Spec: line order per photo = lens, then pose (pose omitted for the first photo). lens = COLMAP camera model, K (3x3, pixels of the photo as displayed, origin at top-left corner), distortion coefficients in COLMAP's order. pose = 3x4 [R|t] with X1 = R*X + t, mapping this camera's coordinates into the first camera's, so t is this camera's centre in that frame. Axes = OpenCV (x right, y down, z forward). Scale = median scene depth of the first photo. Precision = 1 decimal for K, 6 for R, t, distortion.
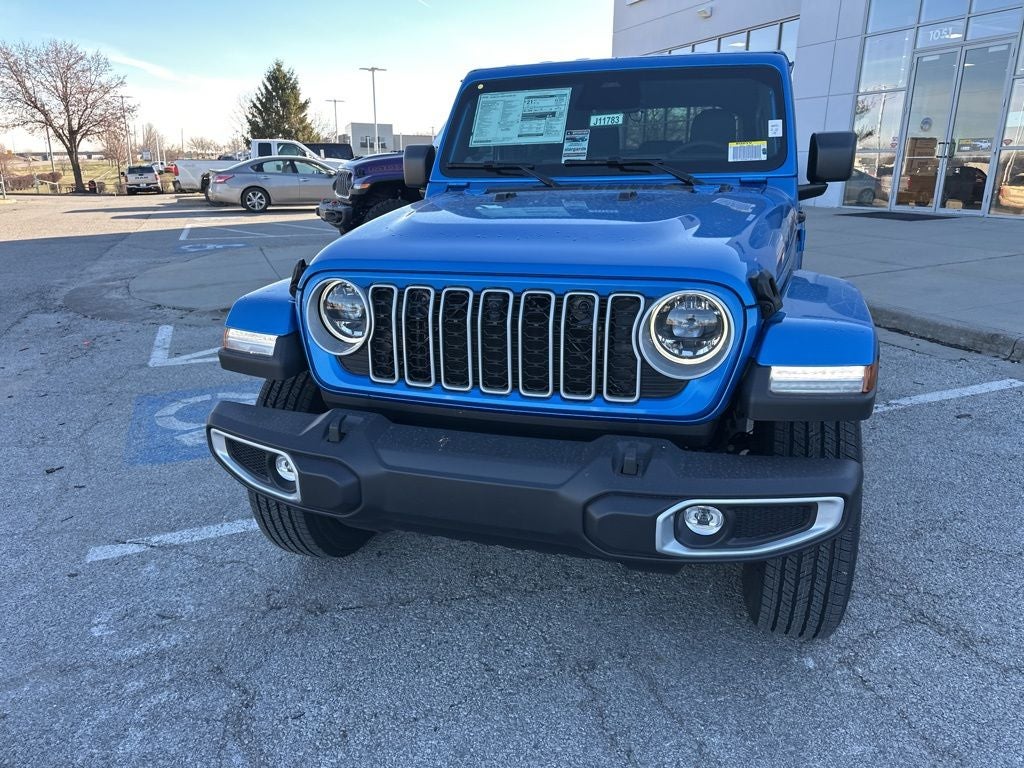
lens RADIAL K [[724.0, 0, 509.4], [0, 724.0, 376.4], [0, 0, 1]] dist [0.037364, -0.044698]
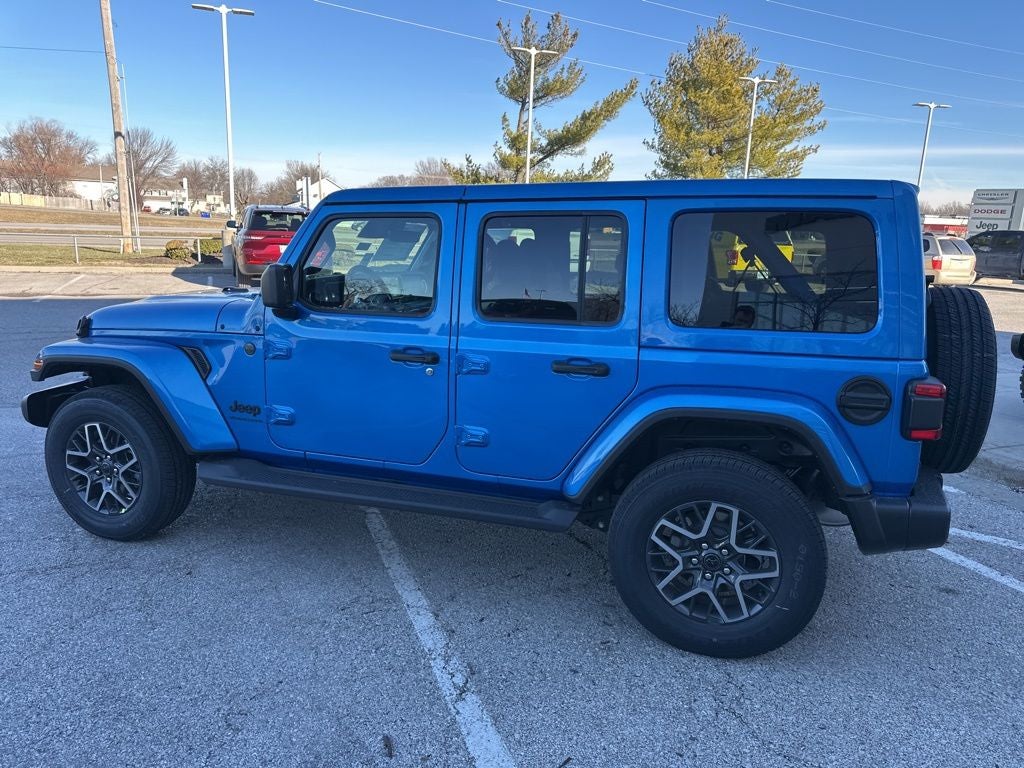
lens RADIAL K [[715.5, 0, 507.5], [0, 715.5, 379.8], [0, 0, 1]] dist [0.040762, -0.049033]
pose [[-0.016746, 0.212737, -0.976966, 1.423646], [-0.312524, 0.927032, 0.207220, -0.467335], [0.949762, 0.308795, 0.050962, 1.226490]]
